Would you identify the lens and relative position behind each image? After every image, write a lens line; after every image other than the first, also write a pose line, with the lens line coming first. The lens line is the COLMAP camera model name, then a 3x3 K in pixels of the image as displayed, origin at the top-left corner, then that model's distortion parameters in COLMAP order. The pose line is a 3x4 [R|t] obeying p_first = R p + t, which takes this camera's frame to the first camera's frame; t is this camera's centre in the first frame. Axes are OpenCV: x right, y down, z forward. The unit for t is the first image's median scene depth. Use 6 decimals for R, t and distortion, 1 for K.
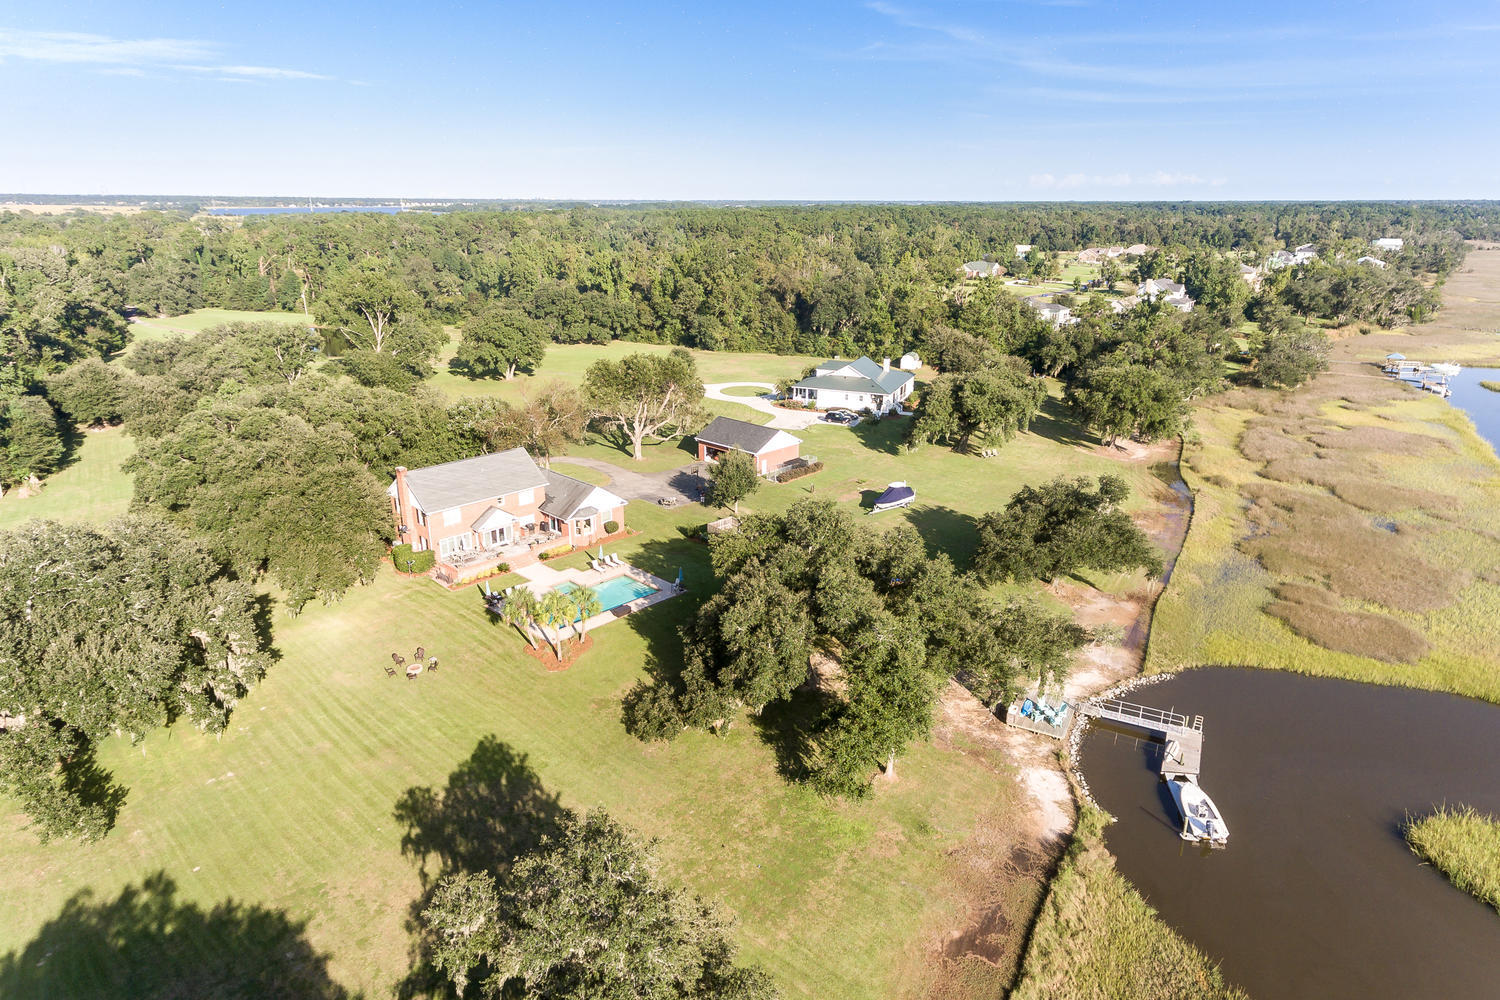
lens RADIAL K [[892.1, 0, 753.5], [0, 892.1, 495.2], [0, 0, 1]] dist [0.019076, 0.001910]
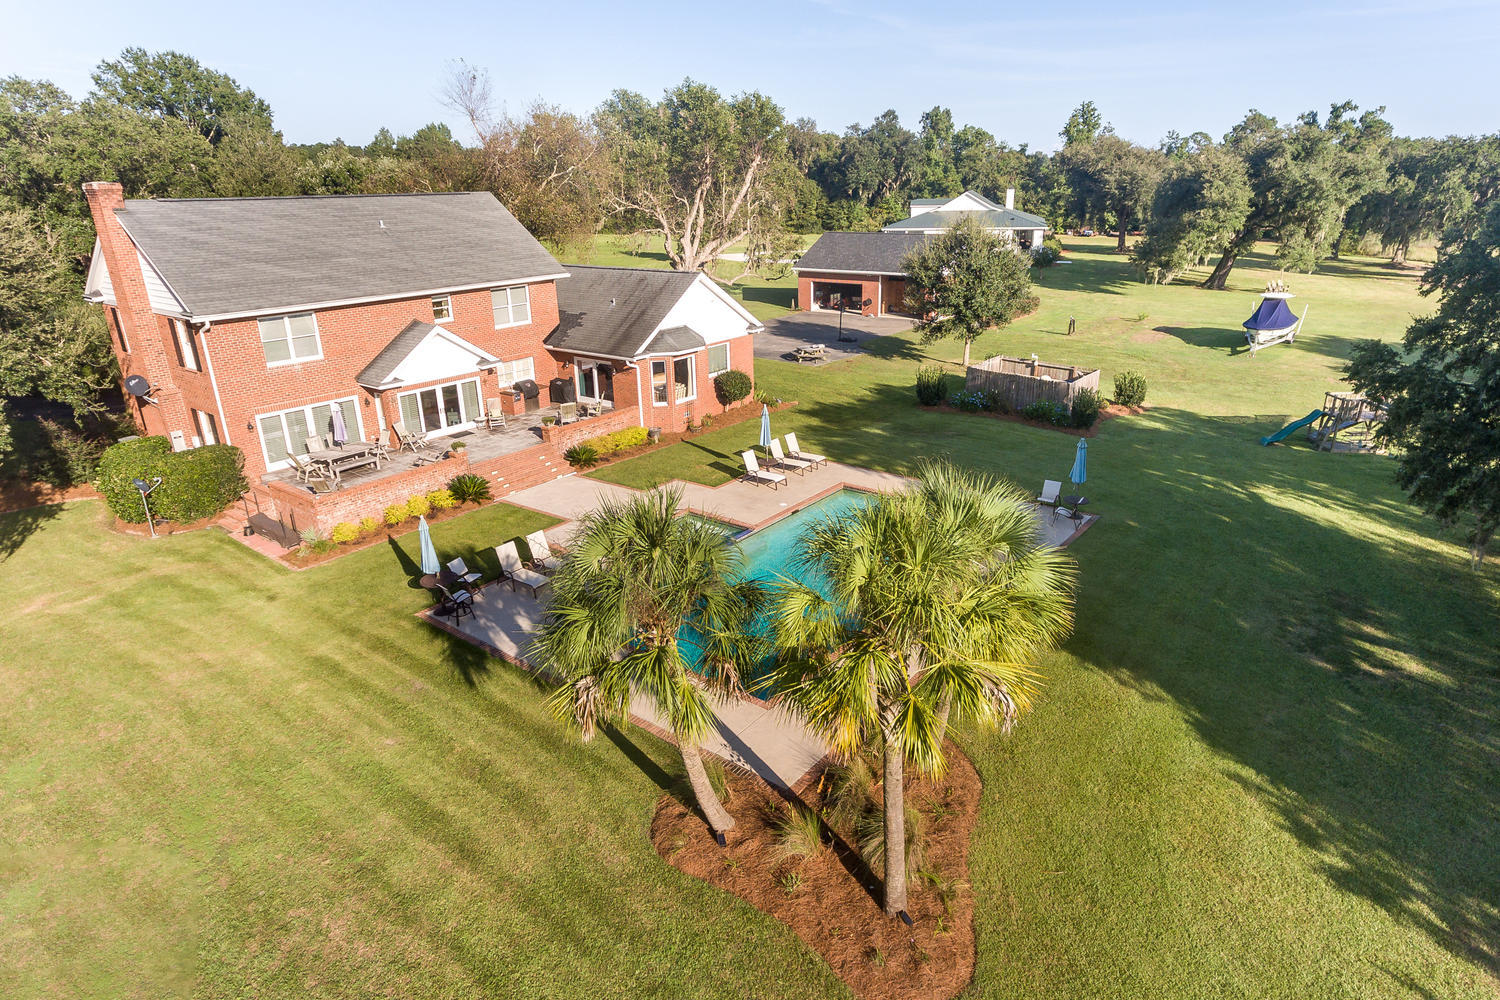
lens RADIAL K [[878.4, 0, 753.3], [0, 878.4, 494.2], [0, 0, 1]] dist [0.026673, 0.001462]
pose [[0.994588, -0.061258, 0.083917, -0.143637], [0.058978, 0.997826, 0.029393, 0.055812], [-0.085536, -0.024284, 0.996039, 0.473798]]
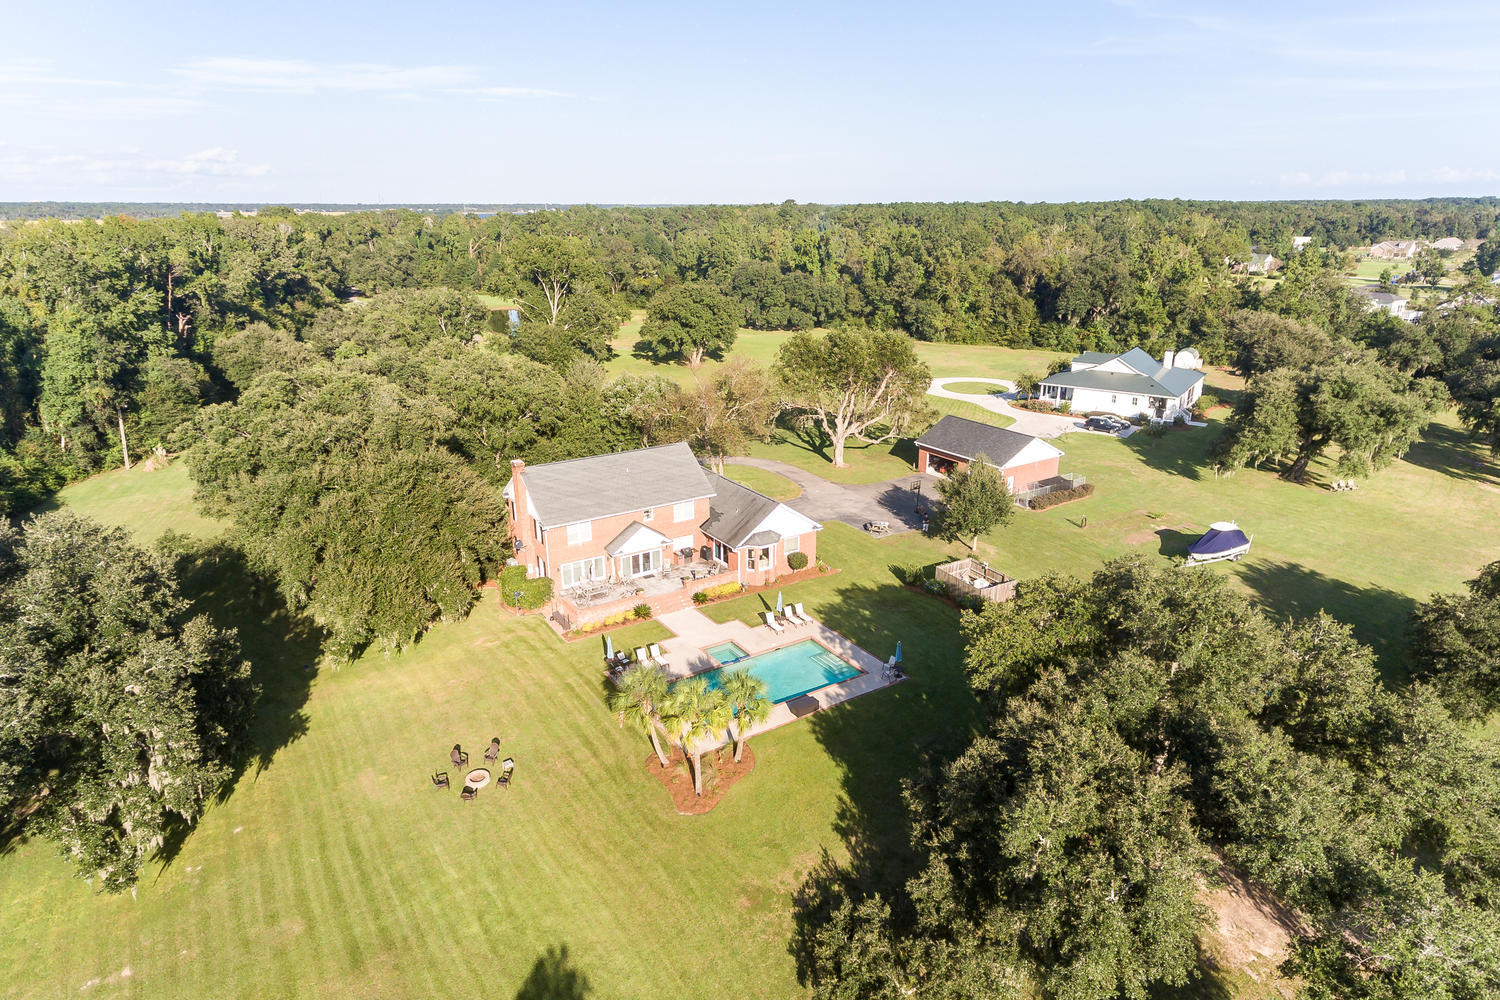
lens RADIAL K [[892.1, 0, 753.5], [0, 892.1, 495.2], [0, 0, 1]] dist [0.019076, 0.001910]
pose [[0.975236, 0.063279, -0.211921, -0.036061], [-0.064156, 0.997936, 0.002743, -0.012389], [0.211657, 0.010921, 0.977283, 0.232378]]
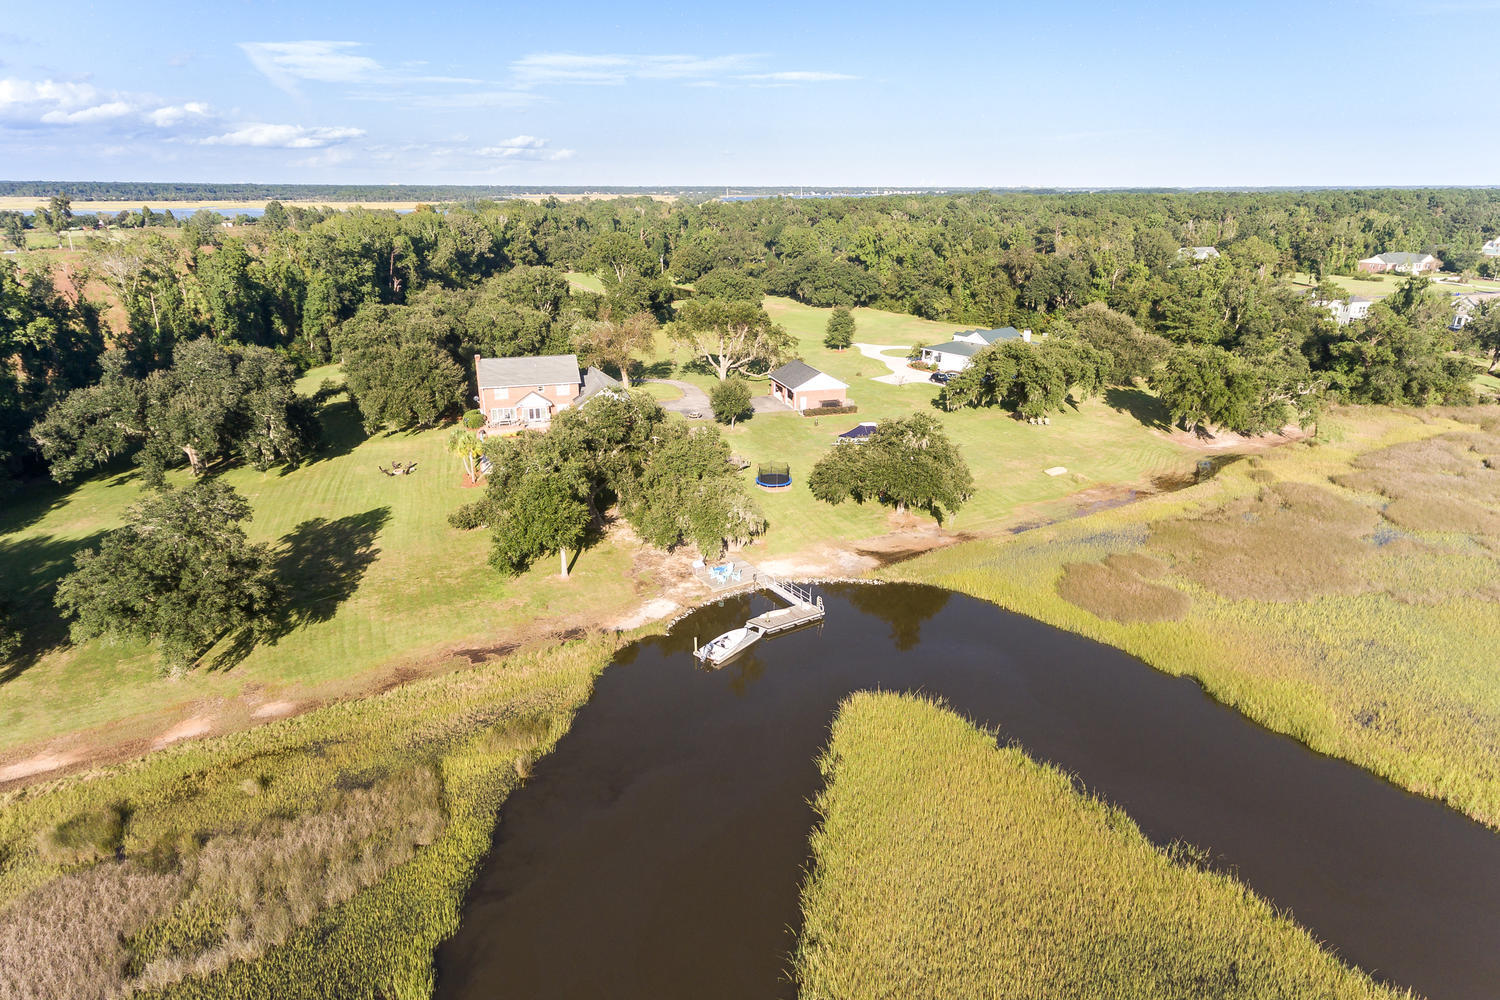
lens RADIAL K [[878.4, 0, 753.3], [0, 878.4, 494.2], [0, 0, 1]] dist [0.026673, 0.001462]
pose [[0.876639, 0.158696, -0.454224, 0.473724], [-0.151689, 0.987054, 0.052100, 0.033544], [0.456612, 0.023228, 0.889363, -0.038285]]
